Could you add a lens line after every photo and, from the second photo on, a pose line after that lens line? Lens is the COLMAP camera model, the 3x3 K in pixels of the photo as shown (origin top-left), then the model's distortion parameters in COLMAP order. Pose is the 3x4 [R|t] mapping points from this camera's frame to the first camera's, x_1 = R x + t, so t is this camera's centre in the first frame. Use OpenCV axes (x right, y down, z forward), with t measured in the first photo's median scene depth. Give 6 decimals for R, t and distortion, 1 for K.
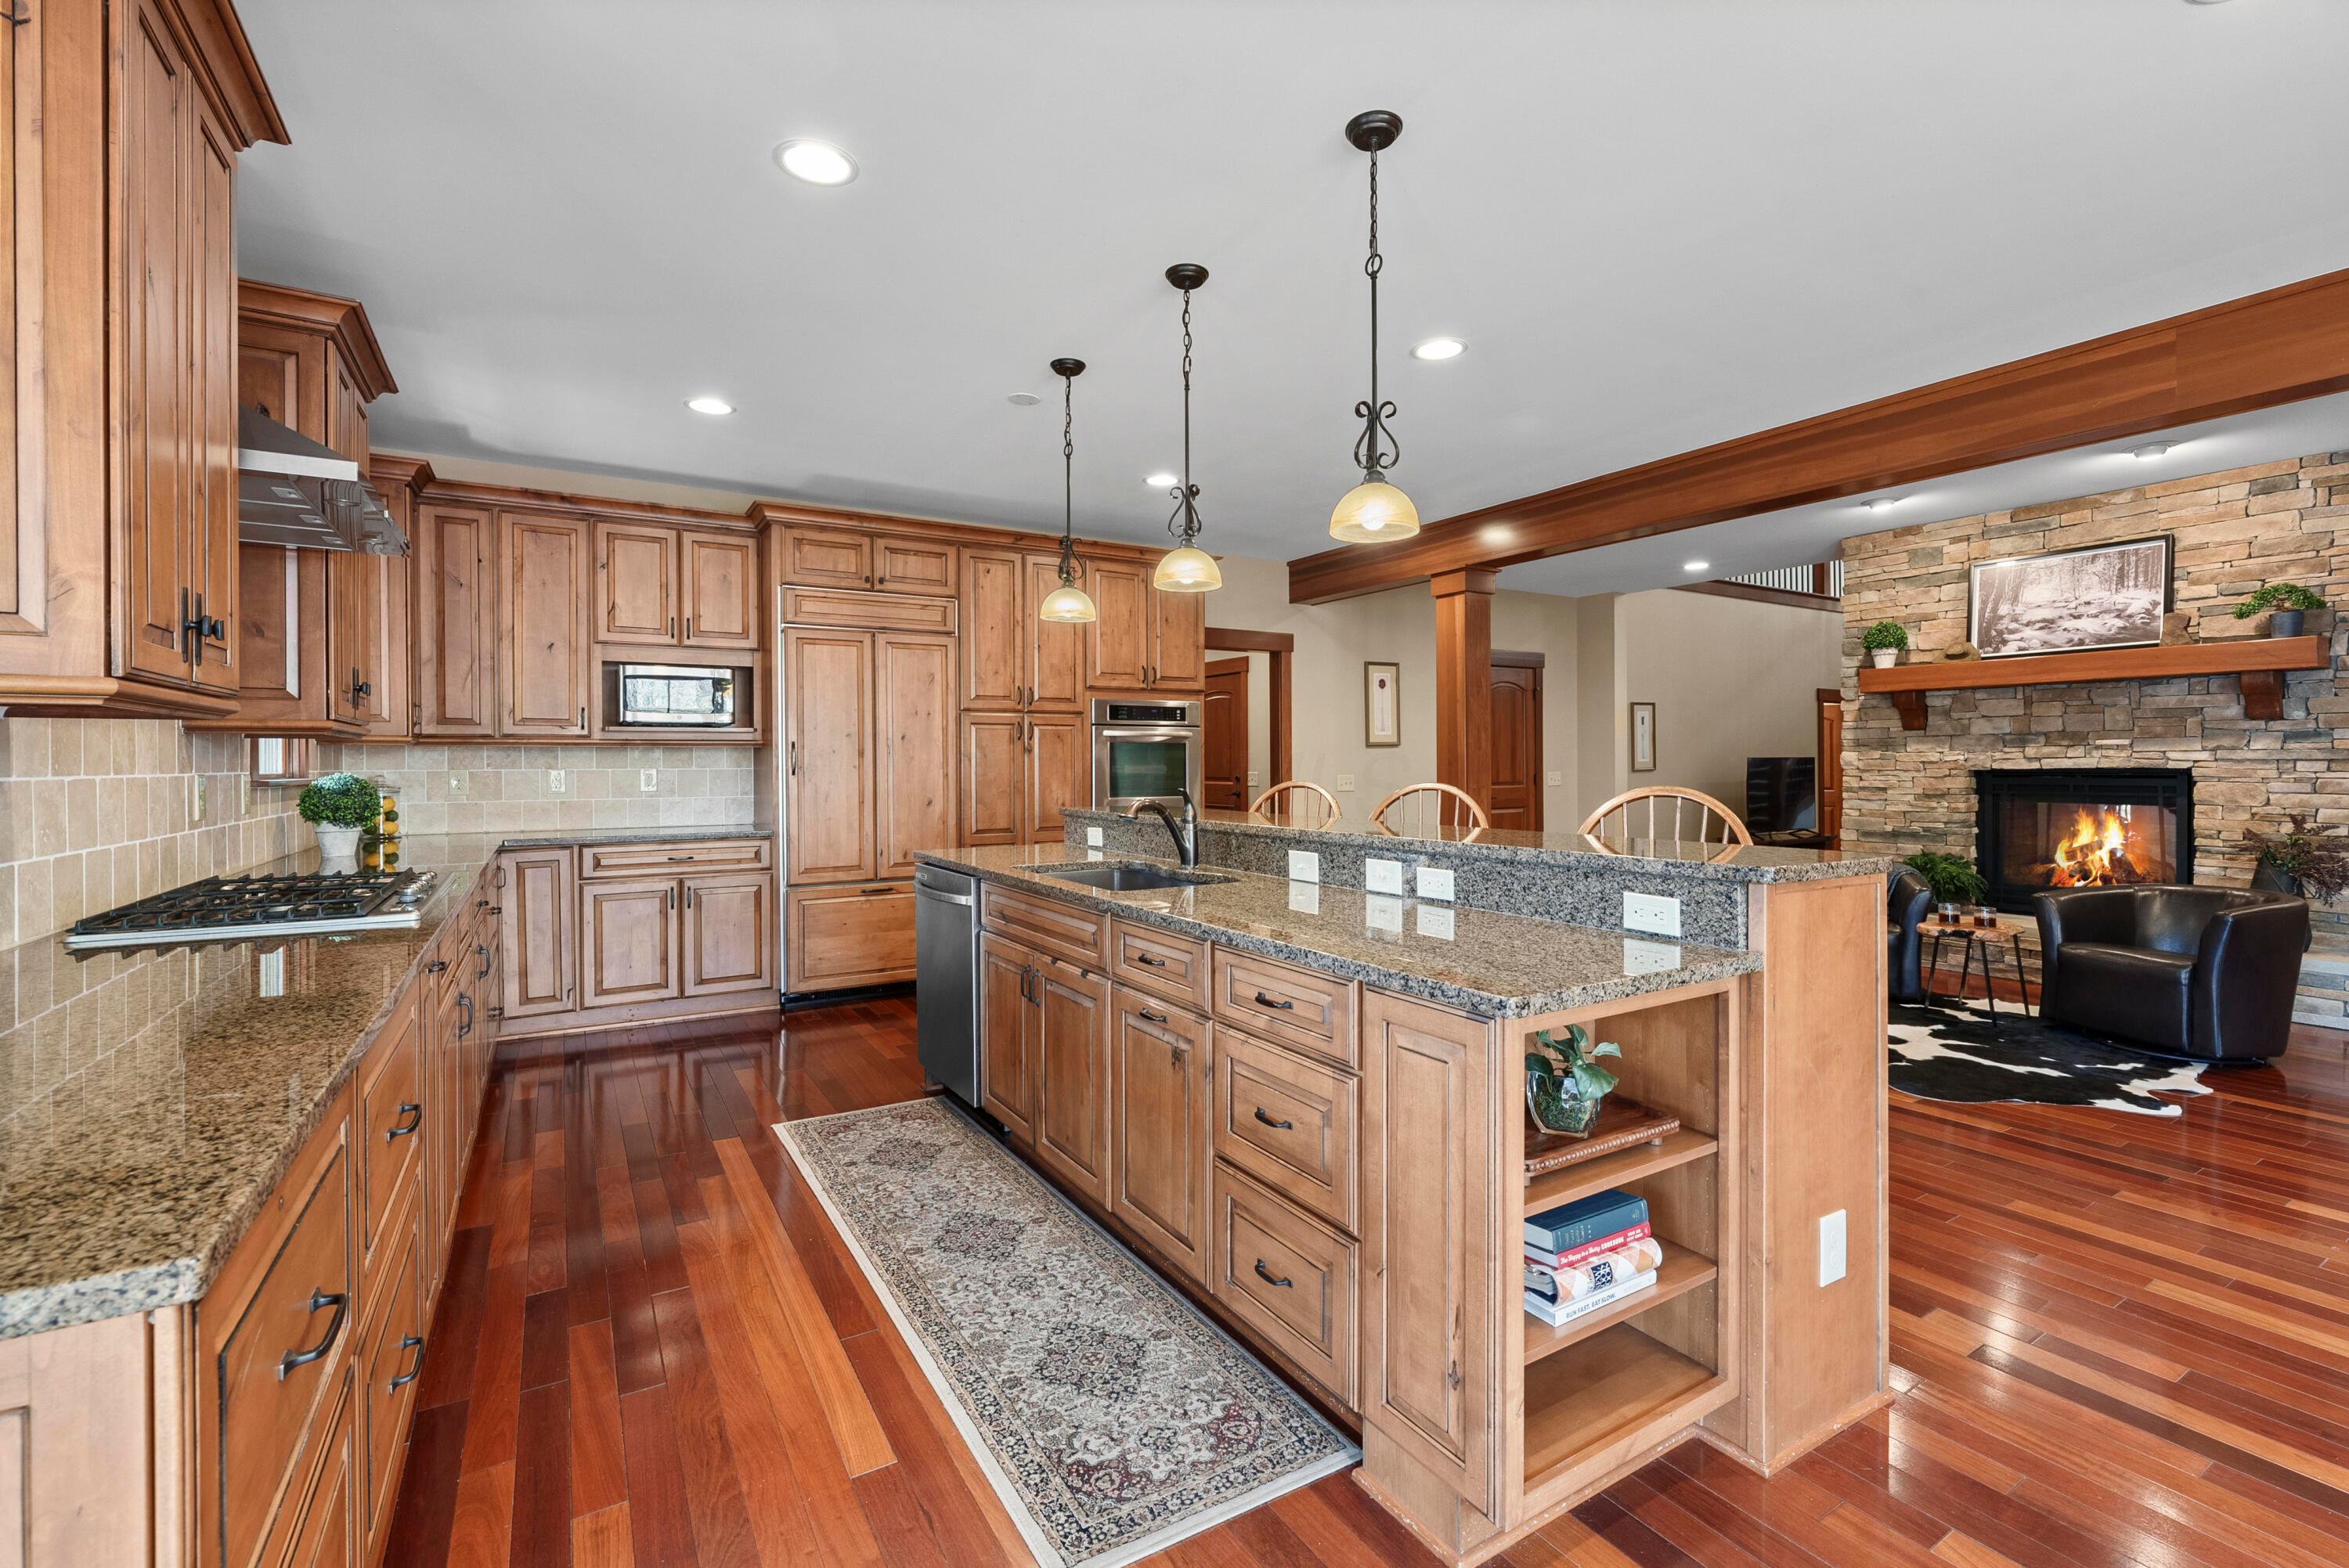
lens RADIAL K [[1012.8, 0, 1162.0], [0, 1012.8, 766.1], [0, 0, 1]] dist [0.002148, -0.000211]
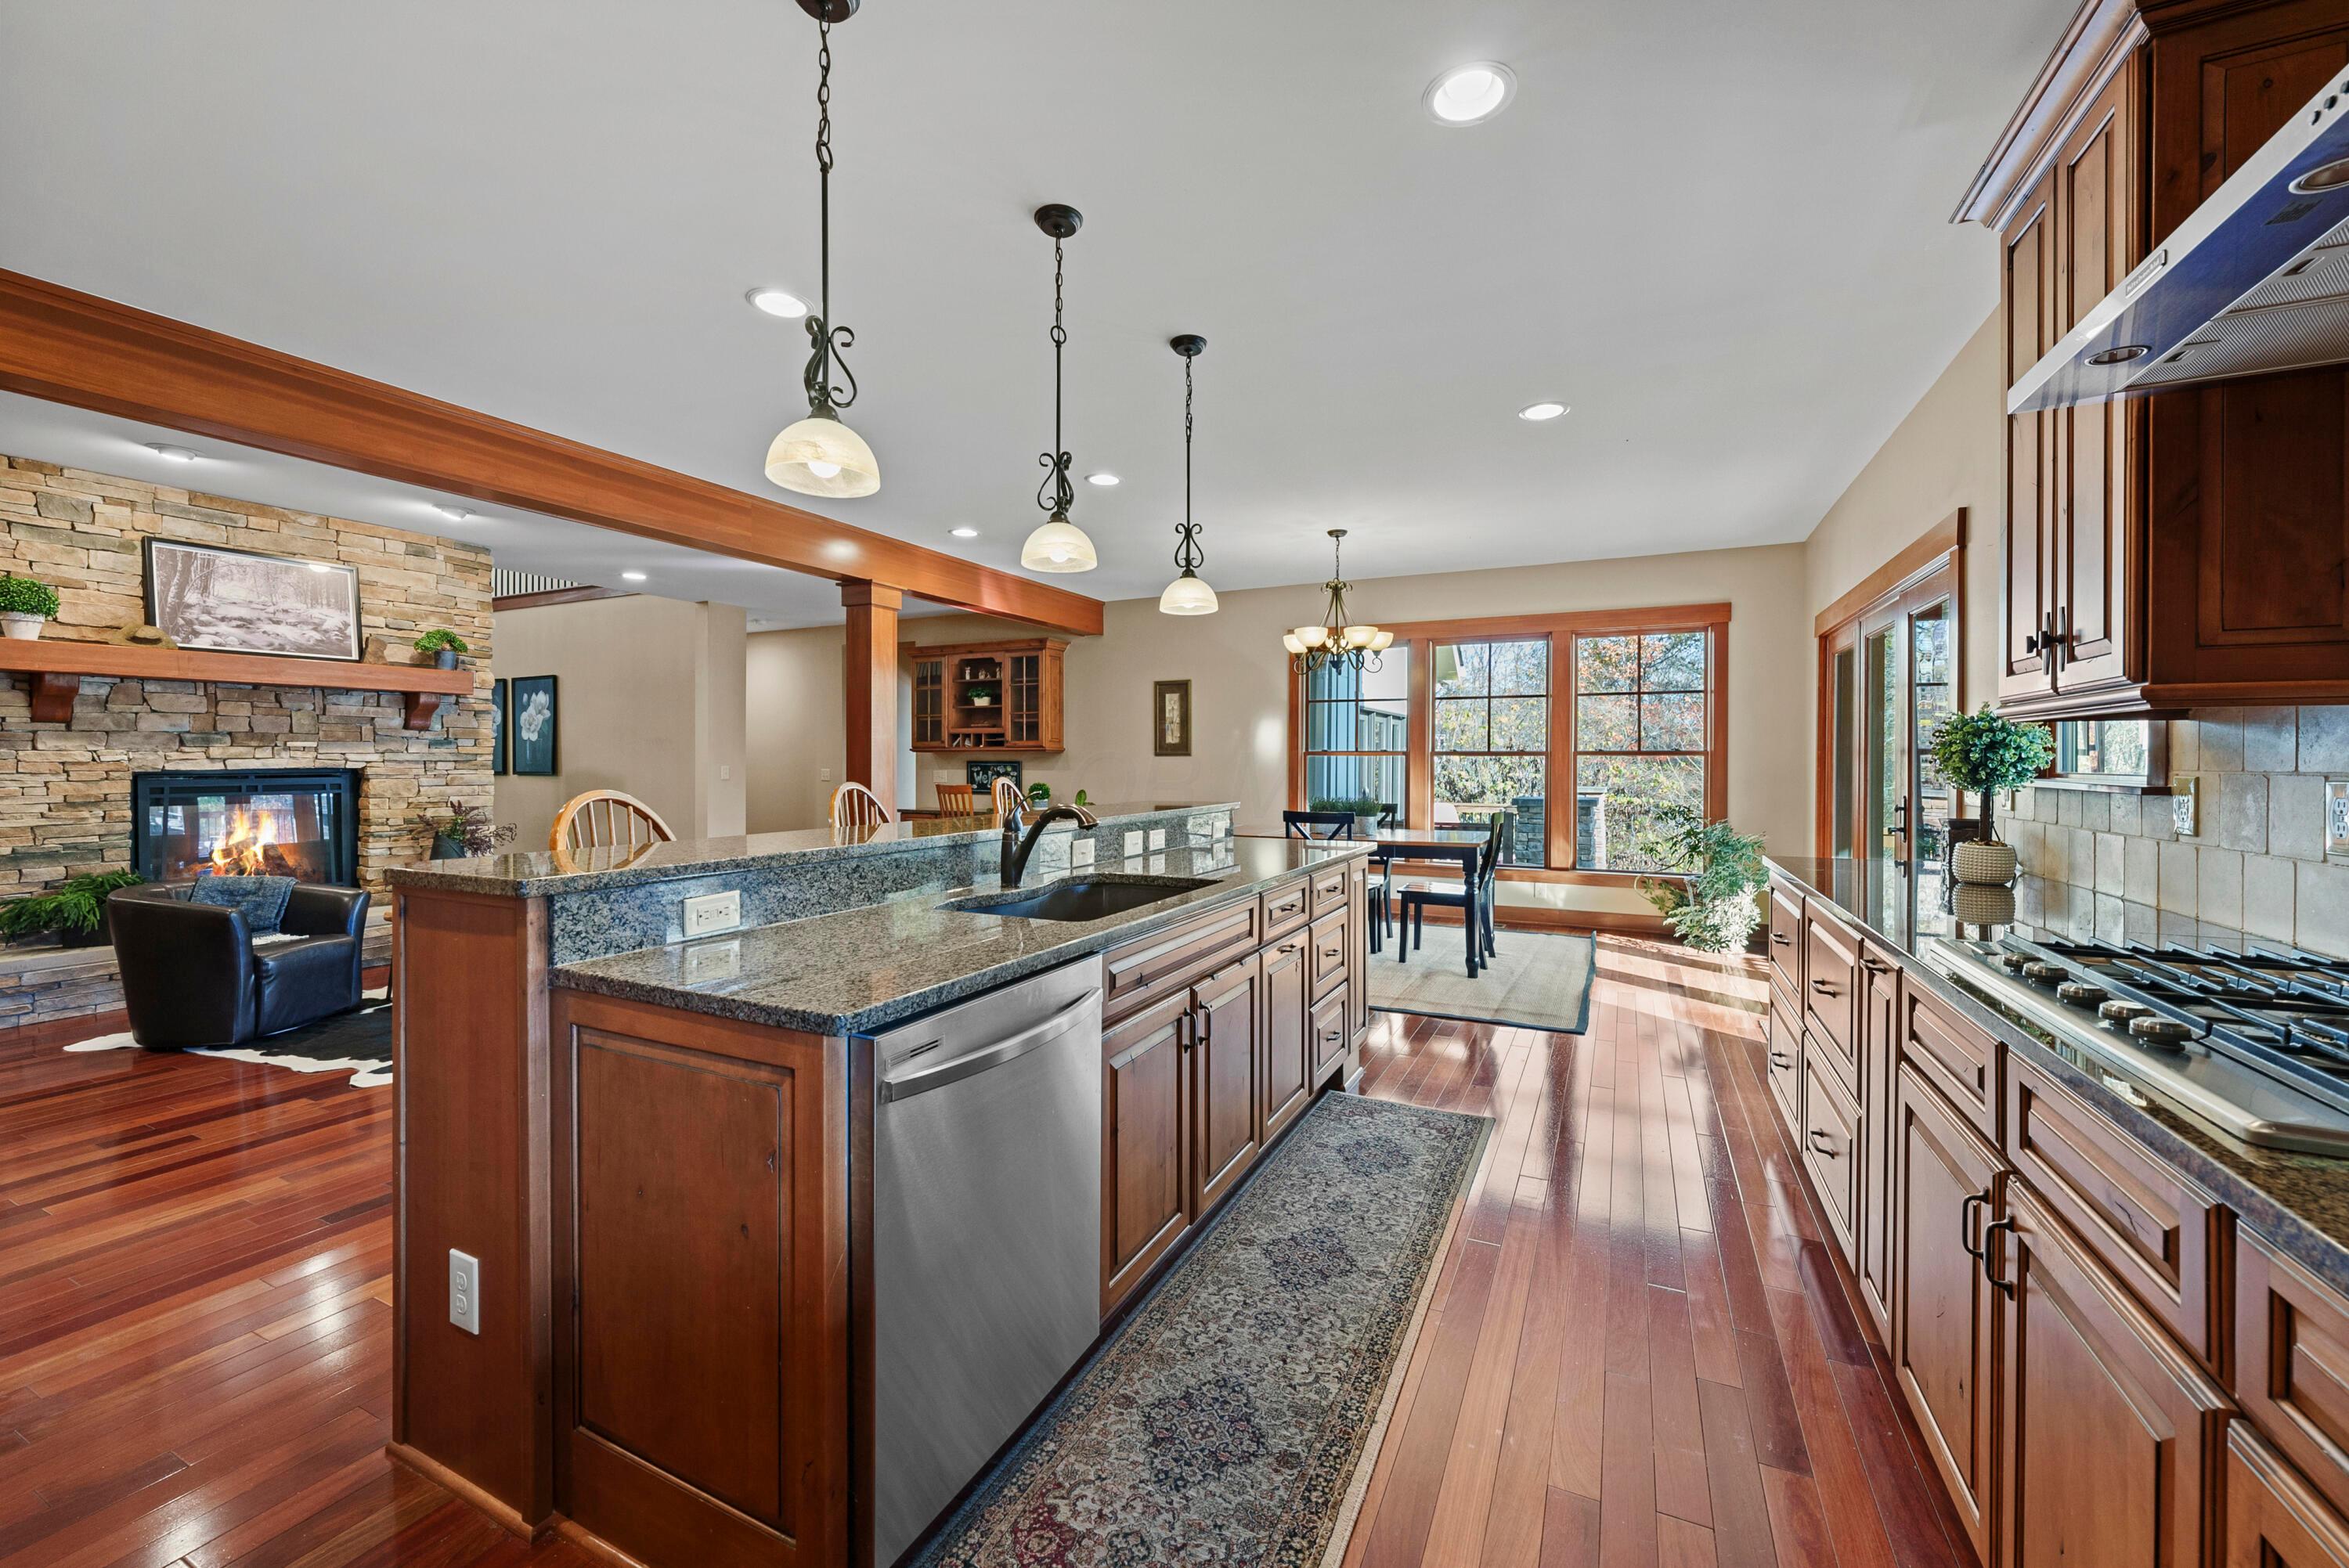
lens RADIAL K [[945.8, 0, 1180.5], [0, 945.8, 767.8], [0, 0, 1]] dist [-0.000008, 0.000005]
pose [[-0.562349, -0.002904, 0.826895, -0.414137], [0.004717, 0.999966, 0.006720, -0.000858], [-0.826887, 0.007680, -0.562316, 0.782999]]
